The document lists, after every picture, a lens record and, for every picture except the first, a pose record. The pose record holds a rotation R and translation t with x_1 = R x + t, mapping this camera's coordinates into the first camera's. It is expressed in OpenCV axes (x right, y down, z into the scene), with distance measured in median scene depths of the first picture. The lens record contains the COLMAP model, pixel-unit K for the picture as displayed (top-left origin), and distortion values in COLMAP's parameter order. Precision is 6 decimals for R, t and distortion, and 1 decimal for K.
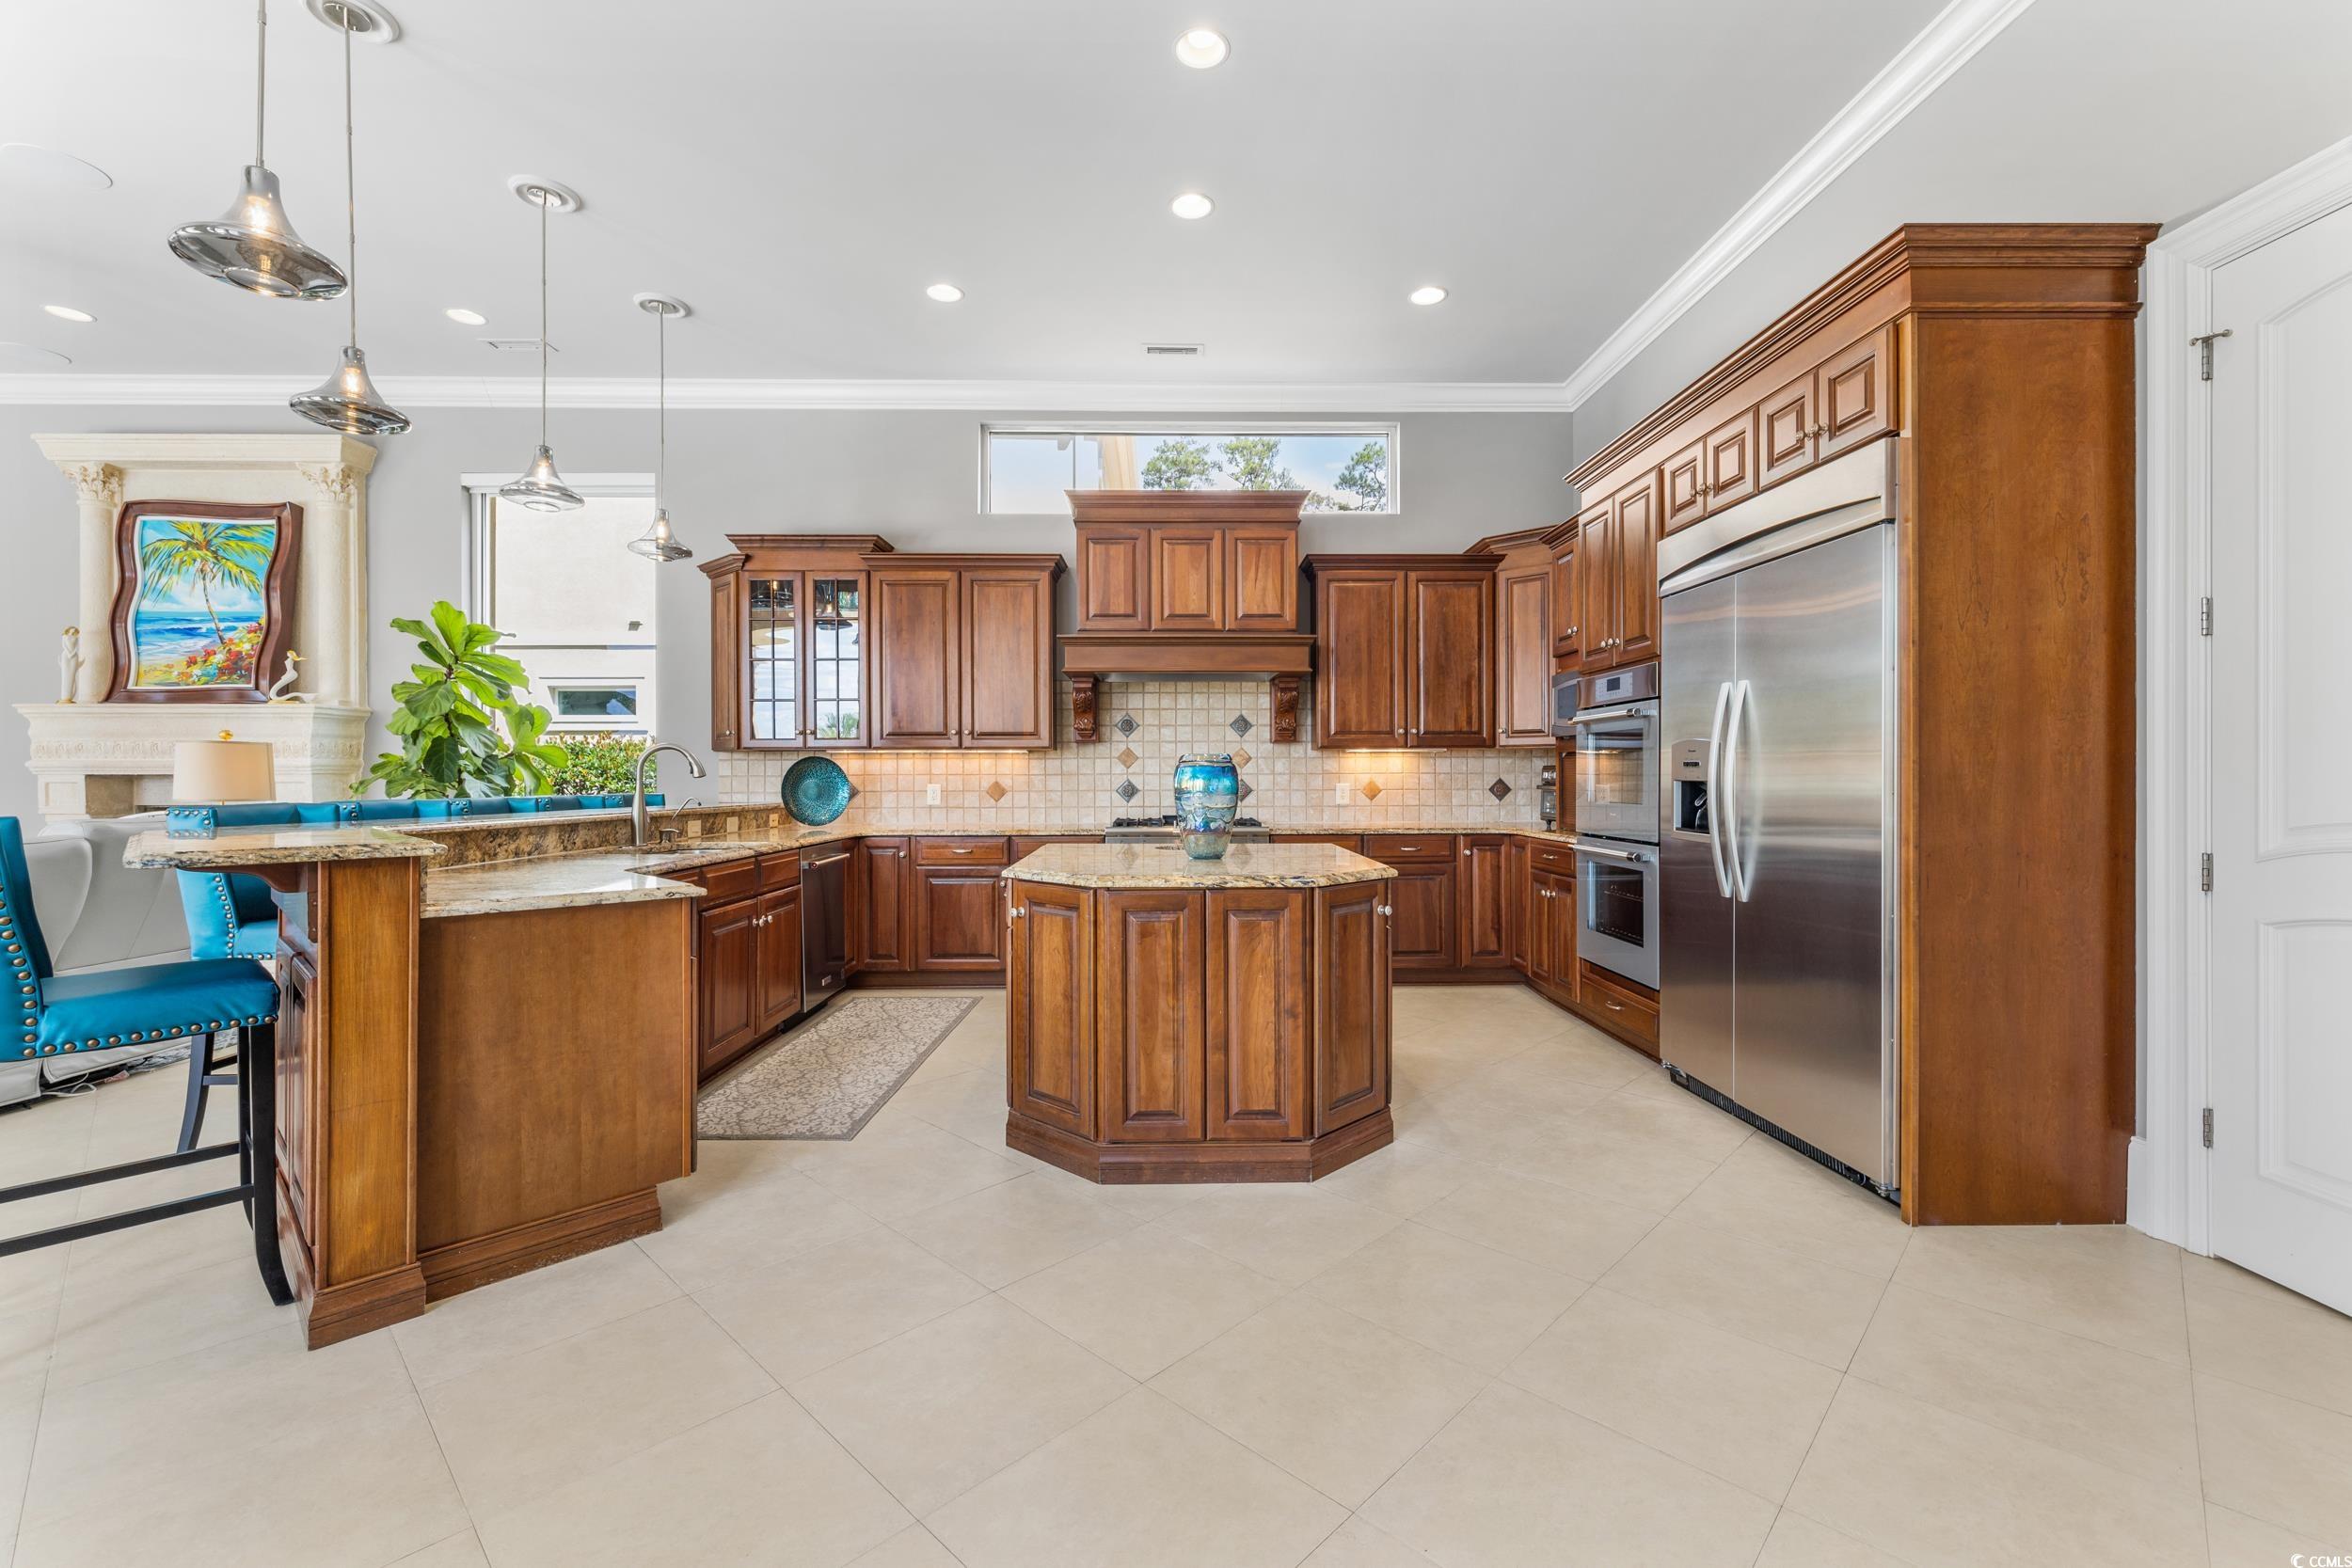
lens RADIAL K [[984.9, 0, 1182.8], [0, 984.9, 776.0], [0, 0, 1]] dist [0.000733, 0.001061]
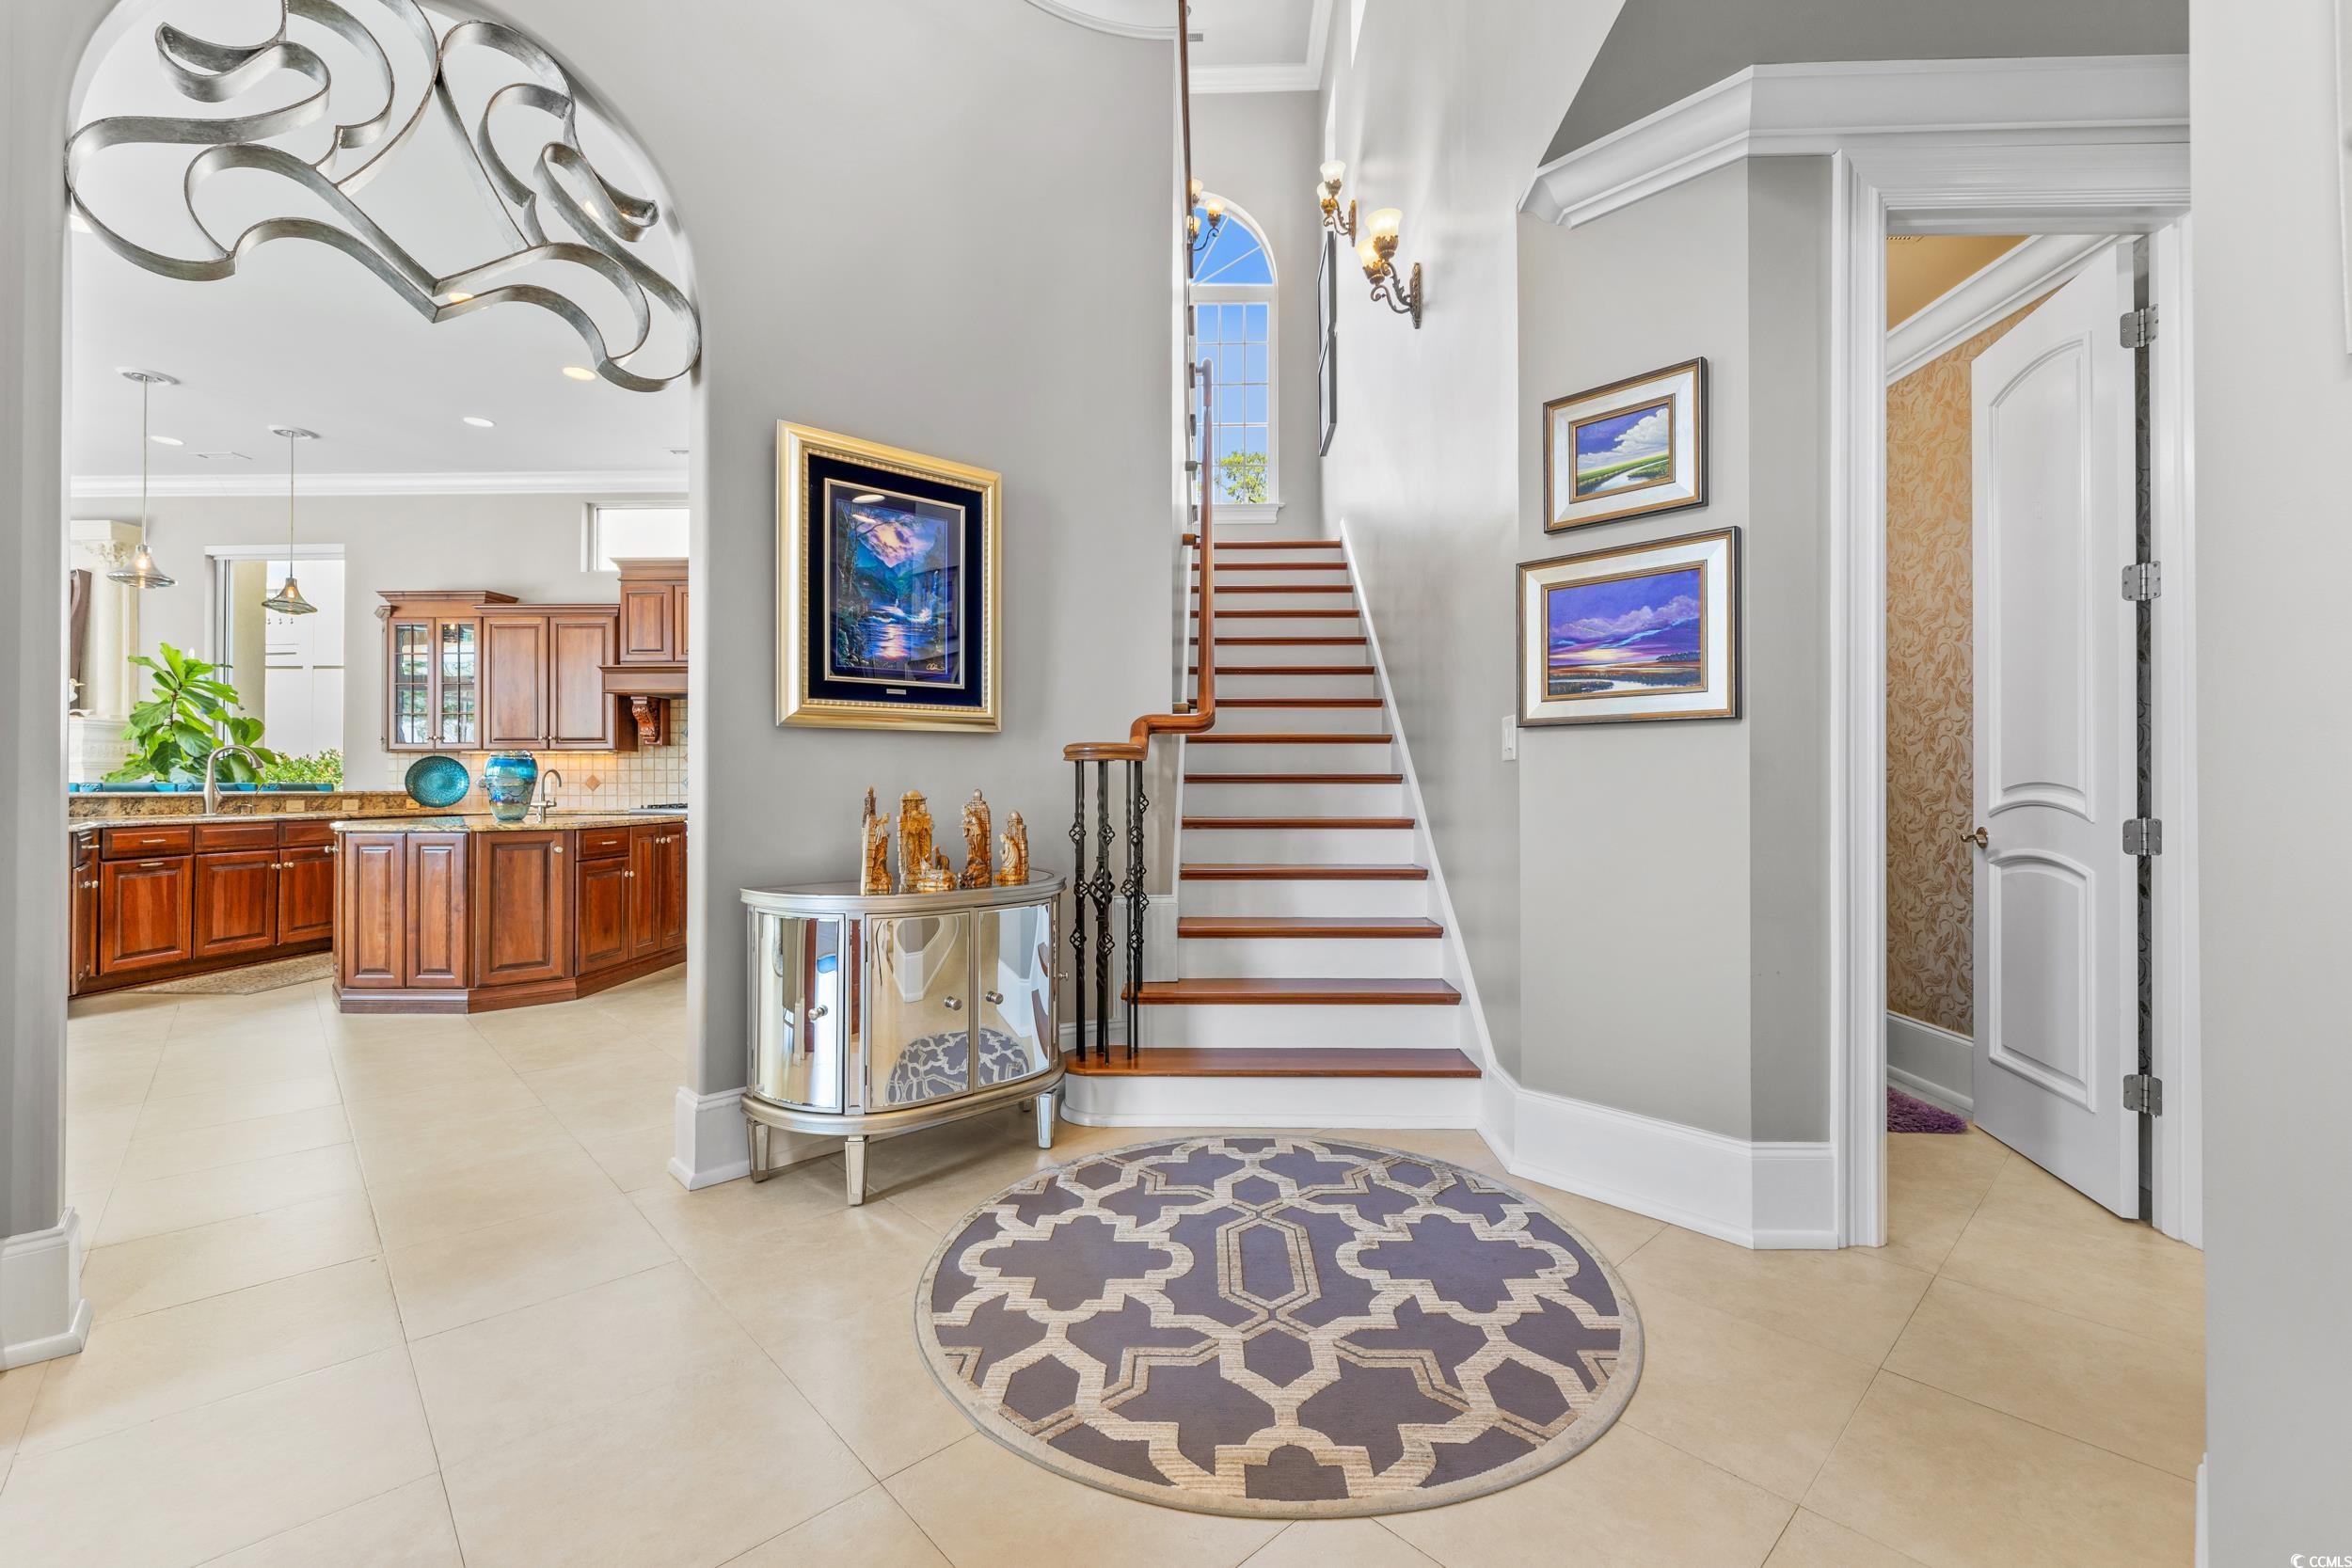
lens RADIAL K [[984.9, 0, 1182.8], [0, 984.9, 776.0], [0, 0, 1]] dist [0.000733, 0.001061]
pose [[0.998555, 0.002047, -0.053692, 0.700367], [-0.002461, 0.999968, -0.007642, 0.014909], [0.053675, 0.007763, 0.998528, -0.281302]]
